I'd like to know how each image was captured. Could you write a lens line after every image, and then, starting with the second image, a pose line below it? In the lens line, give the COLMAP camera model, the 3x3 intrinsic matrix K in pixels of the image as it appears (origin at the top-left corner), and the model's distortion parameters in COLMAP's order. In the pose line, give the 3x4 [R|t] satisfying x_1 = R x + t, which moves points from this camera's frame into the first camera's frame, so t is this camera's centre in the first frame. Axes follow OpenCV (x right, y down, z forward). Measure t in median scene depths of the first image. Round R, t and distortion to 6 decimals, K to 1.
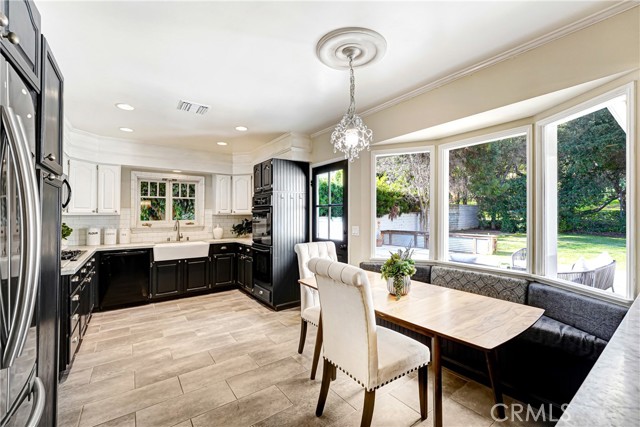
lens RADIAL K [[274.5, 0, 322.1], [0, 274.5, 213.9], [0, 0, 1]] dist [-0.015529, 0.003045]
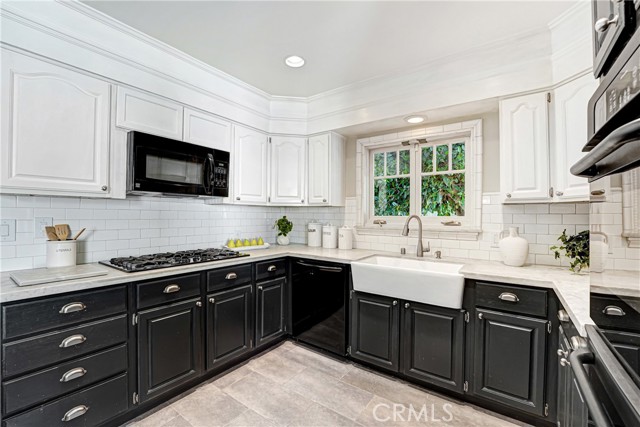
lens RADIAL K [[274.5, 0, 318.9], [0, 274.5, 212.1], [0, 0, 1]] dist [-0.015529, 0.003045]
pose [[0.318355, -0.004408, -0.947961, -0.122791], [-0.002150, 0.999983, -0.005372, 0.022243], [0.947969, 0.003748, 0.318340, 0.766182]]
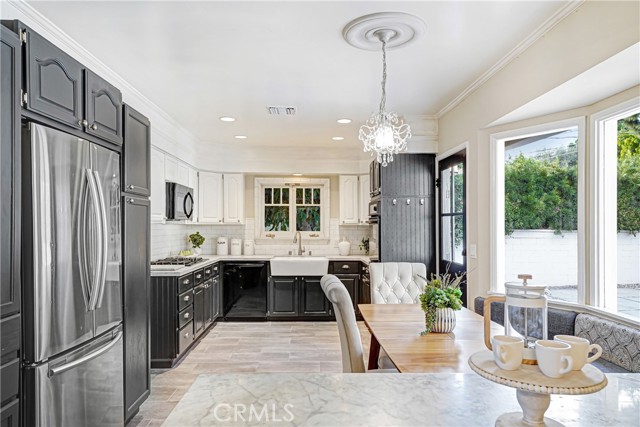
lens RADIAL K [[429.8, 0, 318.1], [0, 429.8, 230.0], [0, 0, 1]] dist [0.017239, -0.004524]
pose [[0.827708, 0.012368, -0.561023, 0.326247], [-0.002152, 0.999820, 0.018867, -0.007715], [0.561156, -0.014409, 0.827585, -0.103073]]
